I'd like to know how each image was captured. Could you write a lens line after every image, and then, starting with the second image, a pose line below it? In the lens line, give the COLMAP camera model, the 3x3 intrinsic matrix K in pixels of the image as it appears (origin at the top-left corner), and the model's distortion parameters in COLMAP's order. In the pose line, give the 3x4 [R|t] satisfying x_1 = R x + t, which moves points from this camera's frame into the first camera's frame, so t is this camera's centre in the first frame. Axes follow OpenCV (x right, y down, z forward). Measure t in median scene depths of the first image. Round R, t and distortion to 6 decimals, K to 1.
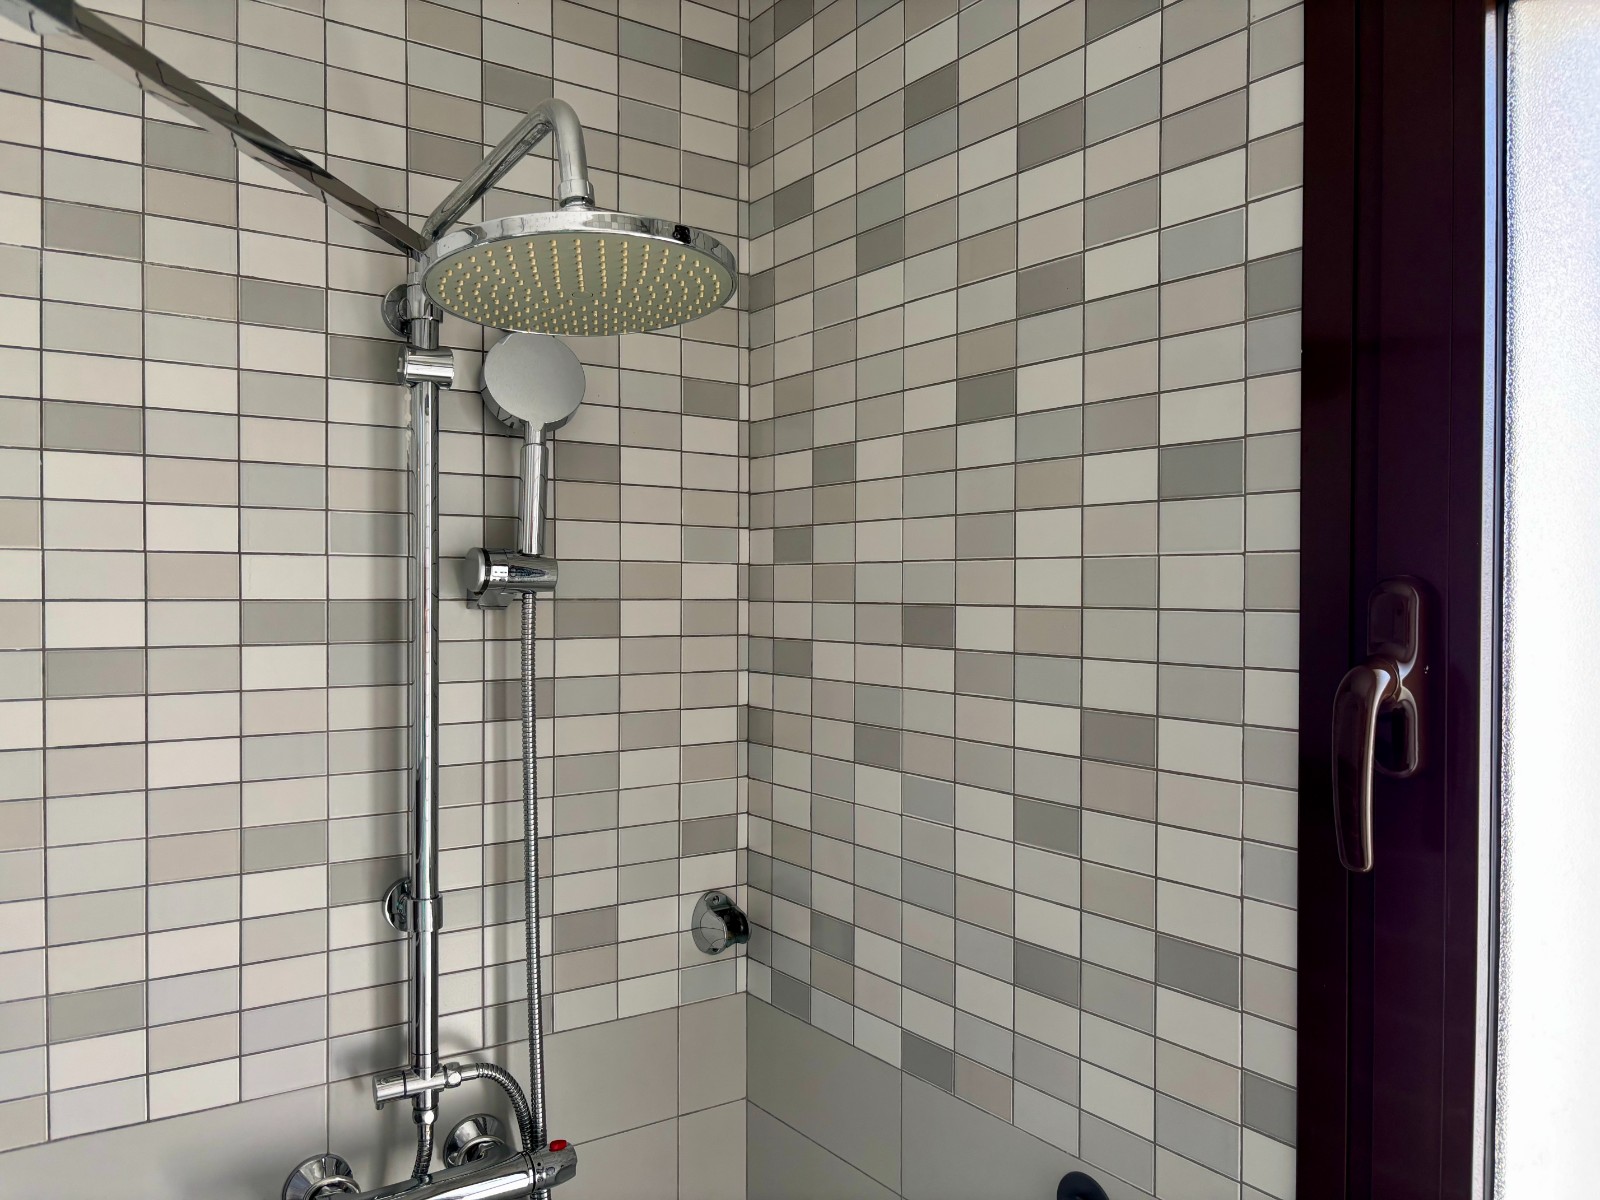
lens RADIAL K [[1217.0, 0, 752.4], [0, 1217.0, 604.1], [0, 0, 1]] dist [0.099356, -0.200928]
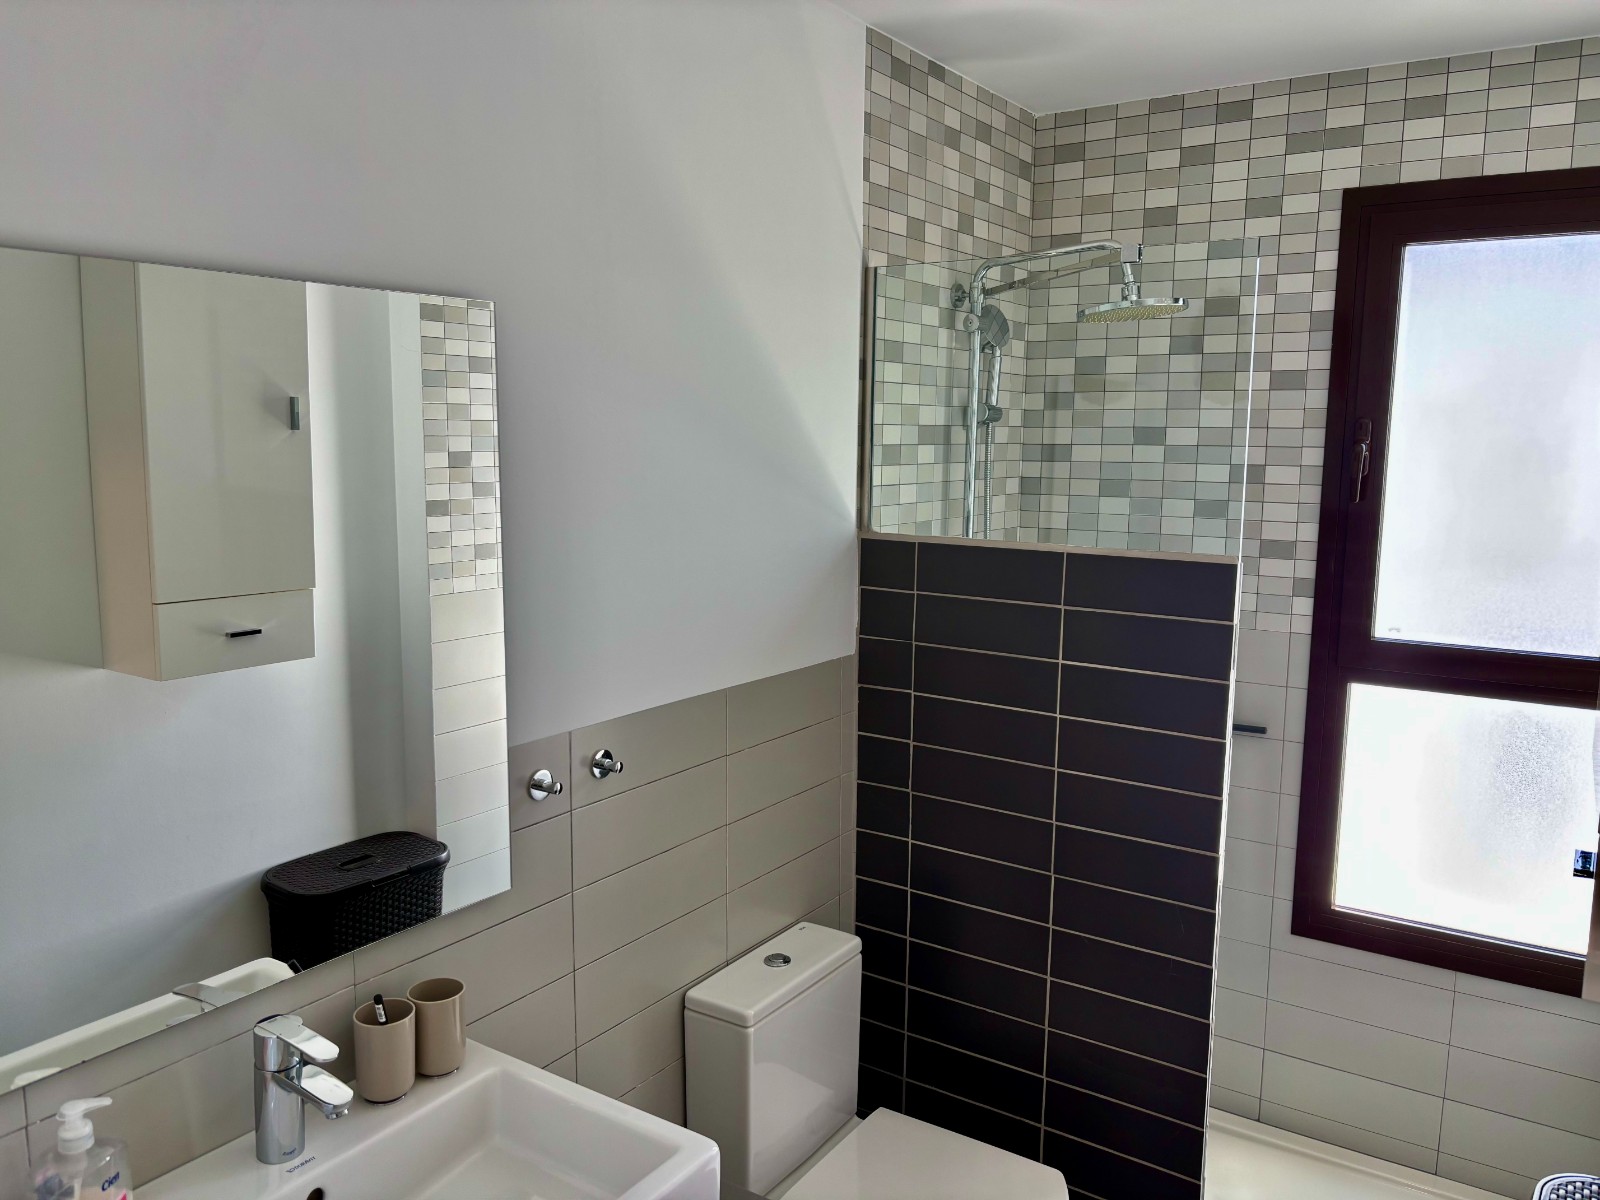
lens RADIAL K [[1224.3, 0, 763.1], [0, 1224.3, 597.5], [0, 0, 1]] dist [0.038369, -0.060251]
pose [[0.932452, -0.046741, 0.358257, -1.599076], [0.001382, 0.992050, 0.125833, 0.029771], [-0.361291, -0.116838, 0.925104, -1.131291]]
